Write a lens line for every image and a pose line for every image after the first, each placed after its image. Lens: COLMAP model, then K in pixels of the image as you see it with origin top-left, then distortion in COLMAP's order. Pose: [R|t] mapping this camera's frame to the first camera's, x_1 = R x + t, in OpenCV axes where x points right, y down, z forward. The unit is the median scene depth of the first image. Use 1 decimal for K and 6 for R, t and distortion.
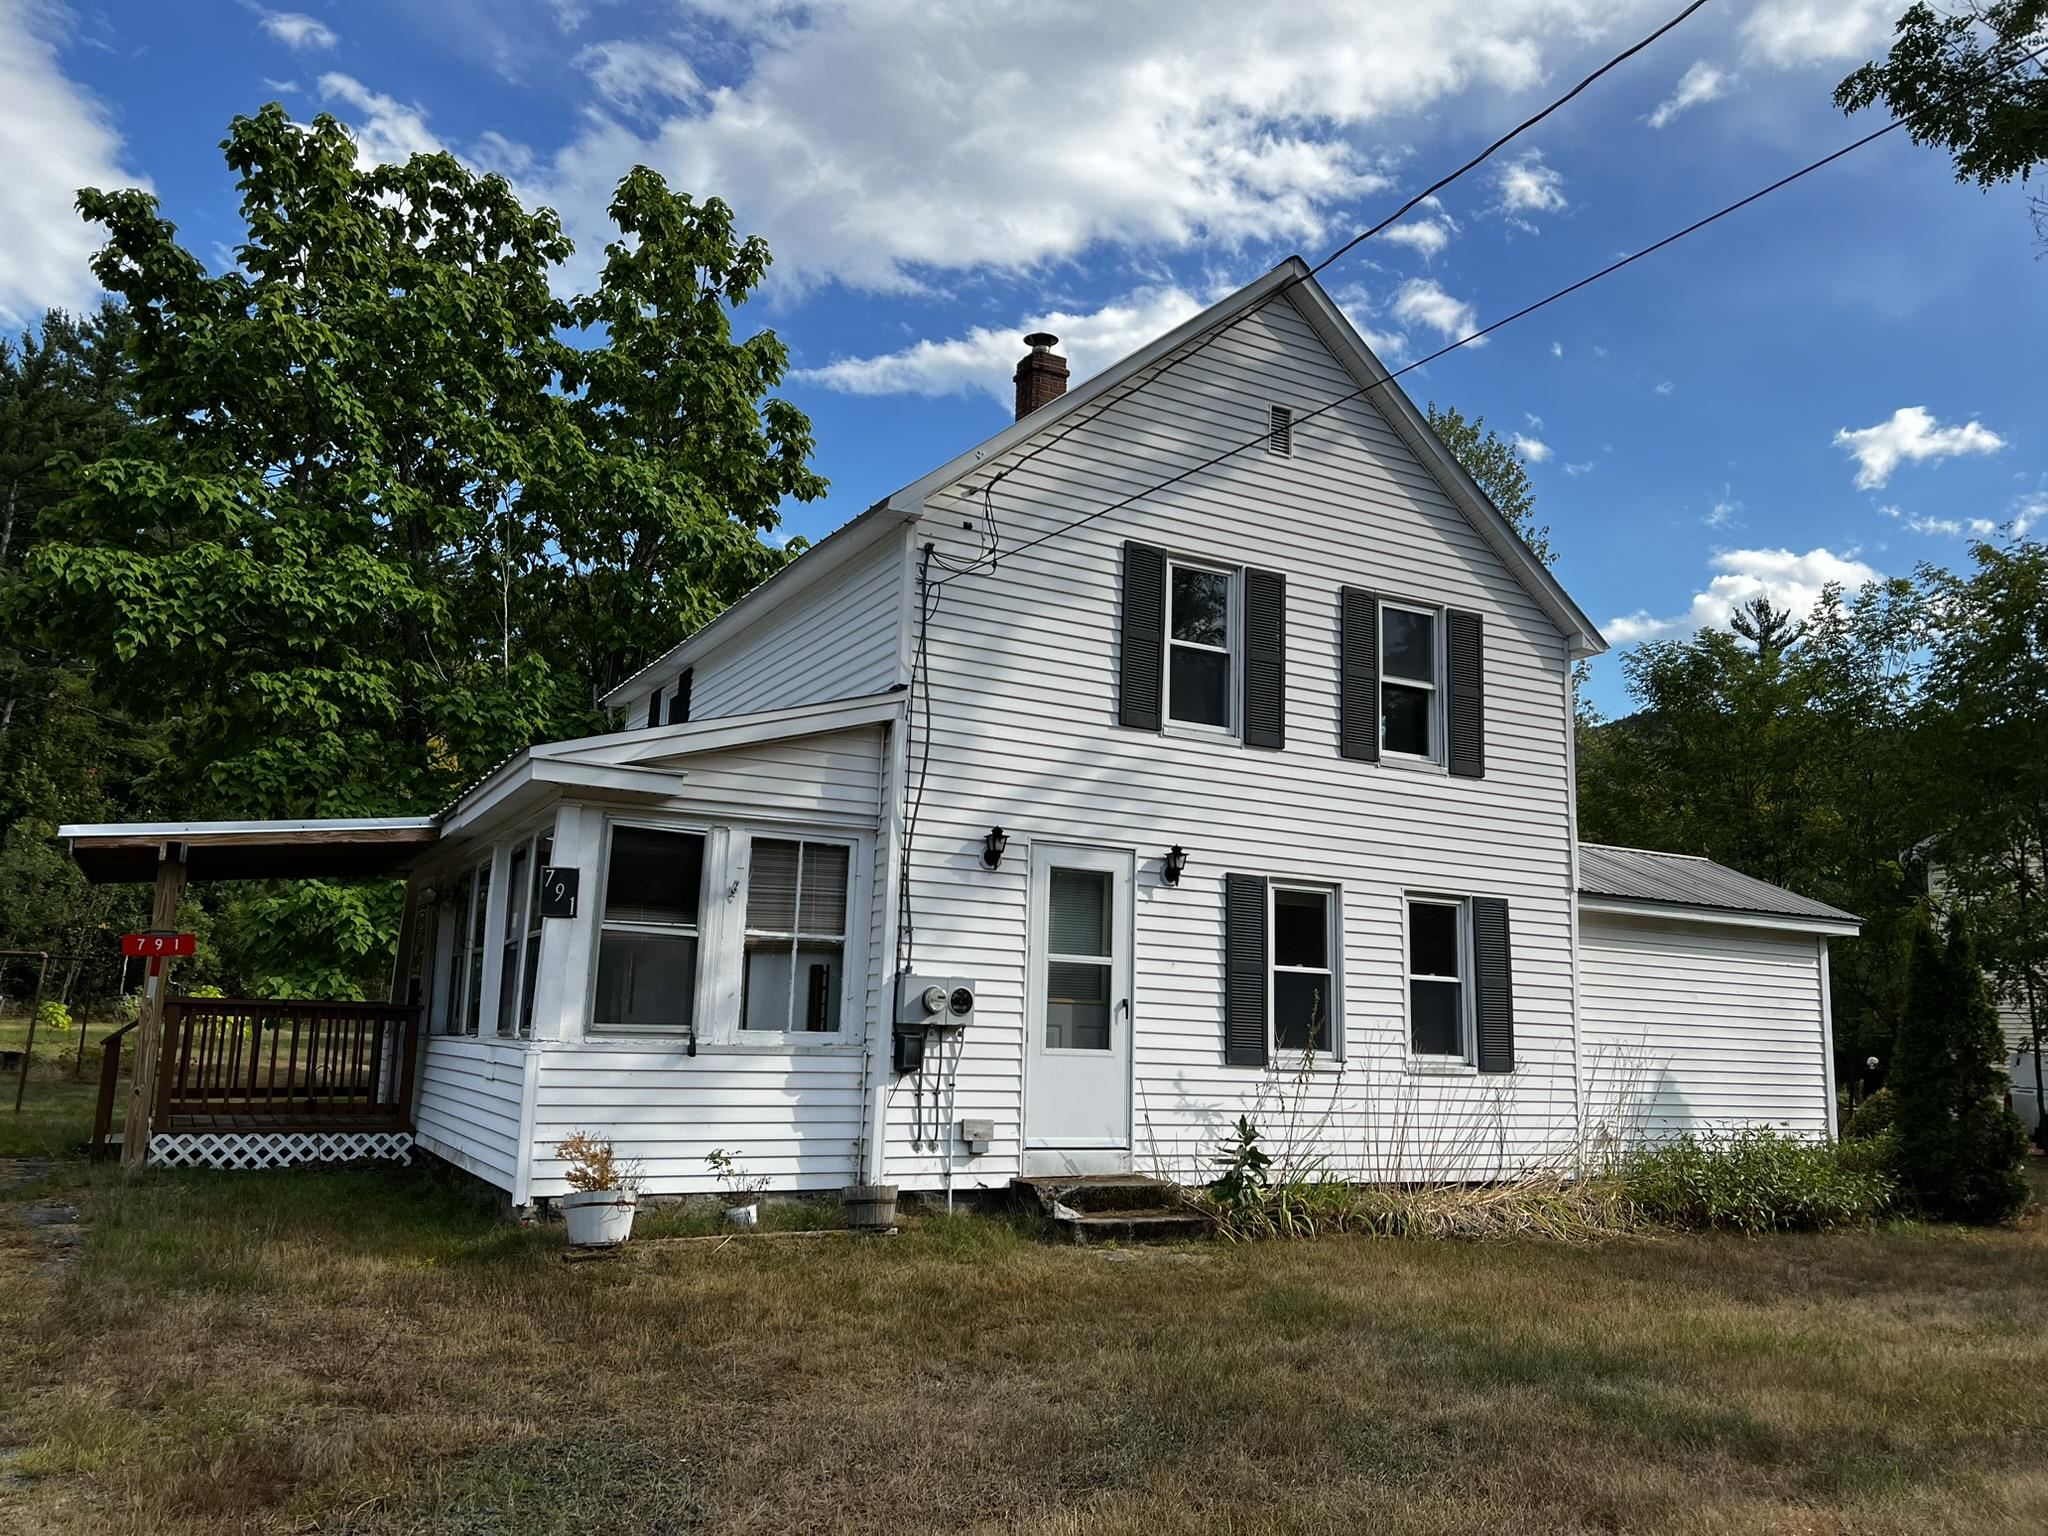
lens RADIAL K [[1535.9, 0, 1030.5], [0, 1535.9, 775.4], [0, 0, 1]] dist [0.069618, -0.093060]
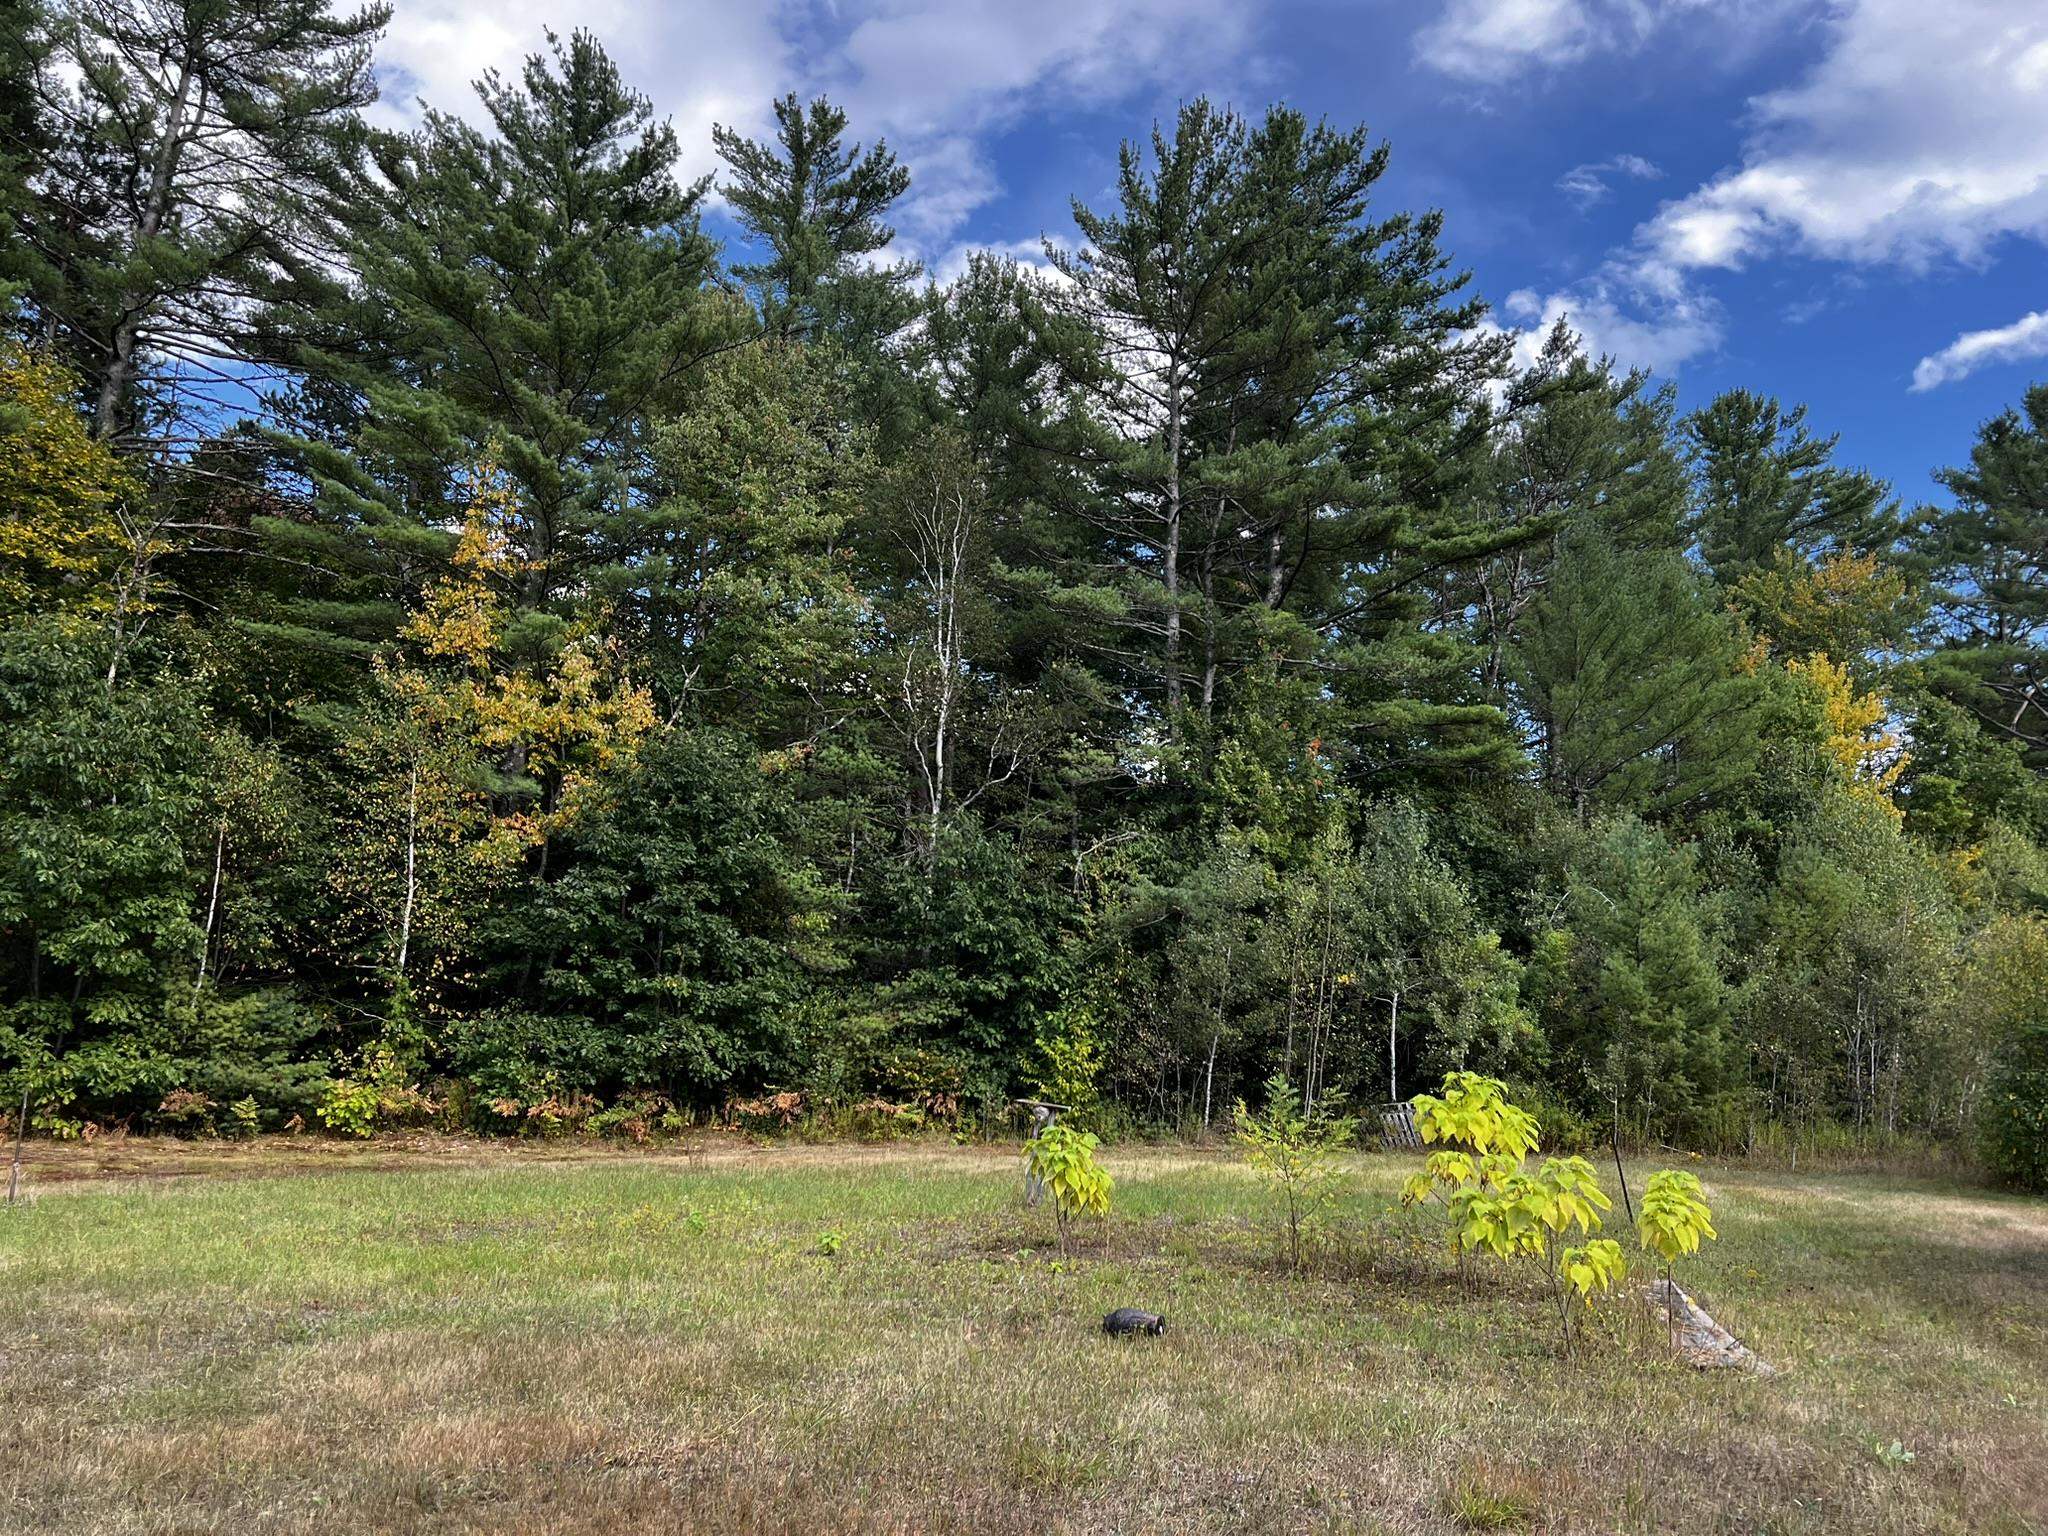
lens RADIAL K [[1535.9, 0, 1030.5], [0, 1535.9, 775.4], [0, 0, 1]] dist [0.069618, -0.093060]
pose [[0.688226, -0.158128, -0.708054, -1.204486], [0.112894, 0.987412, -0.110784, 0.337353], [0.716659, -0.003690, 0.697414, 2.407409]]
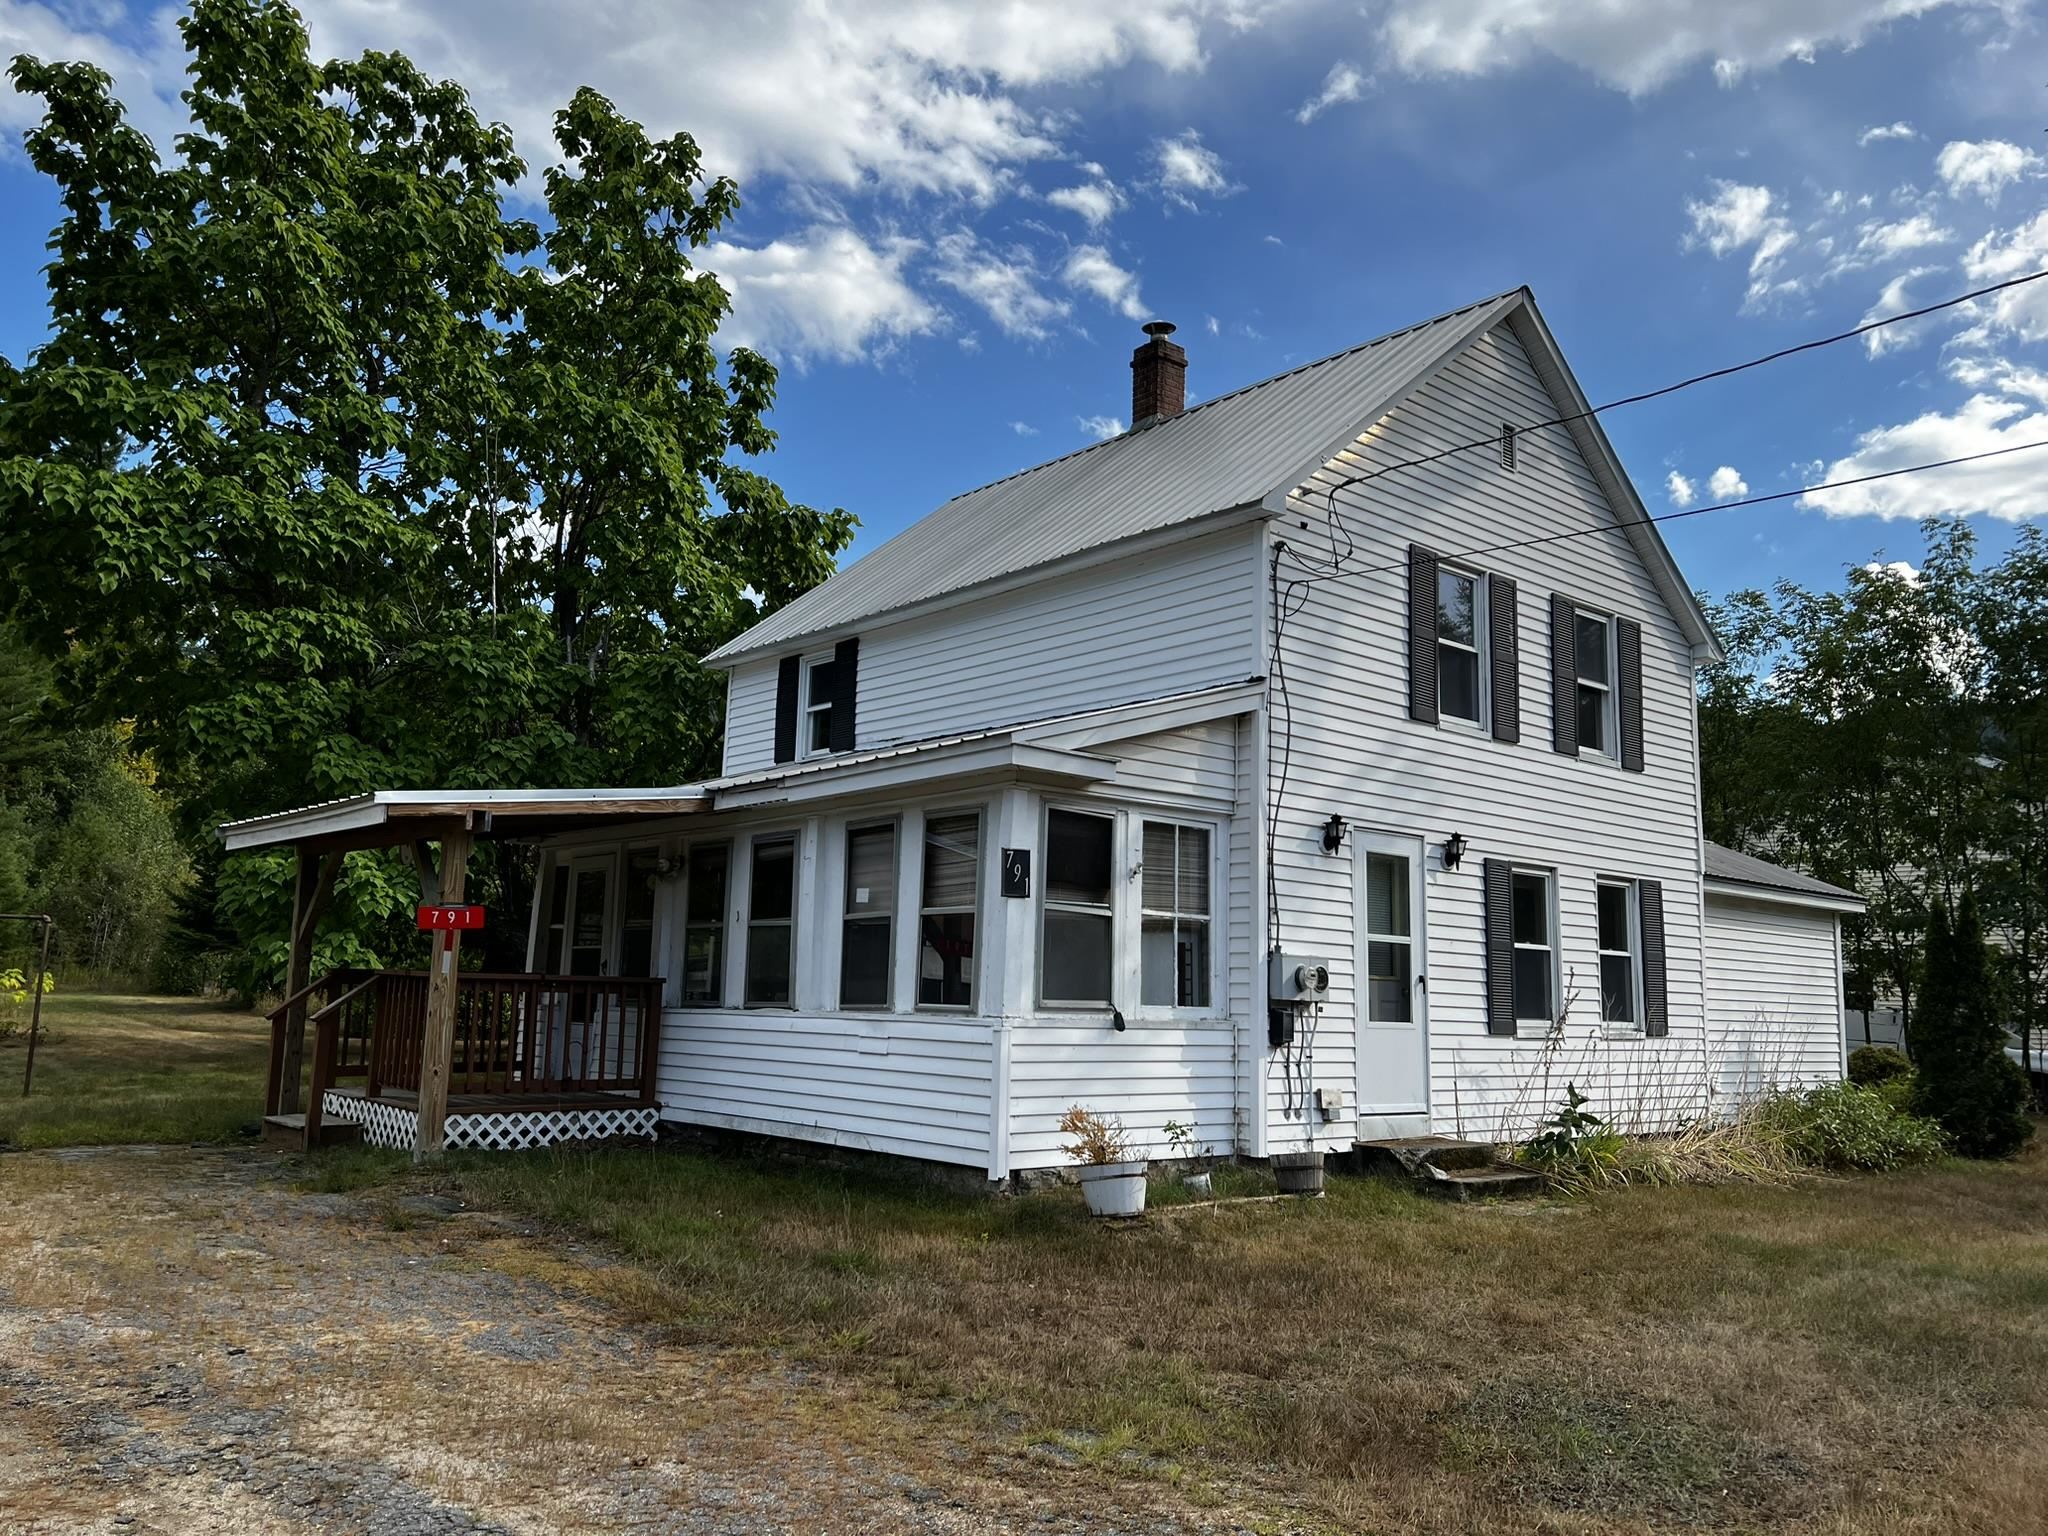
lens RADIAL K [[1535.9, 0, 1030.5], [0, 1535.9, 775.4], [0, 0, 1]] dist [0.069618, -0.093060]
pose [[0.977956, 0.024213, 0.207403, -0.384643], [-0.030278, 0.999200, 0.026116, -0.012393], [-0.206605, -0.031820, 0.977907, 0.004606]]
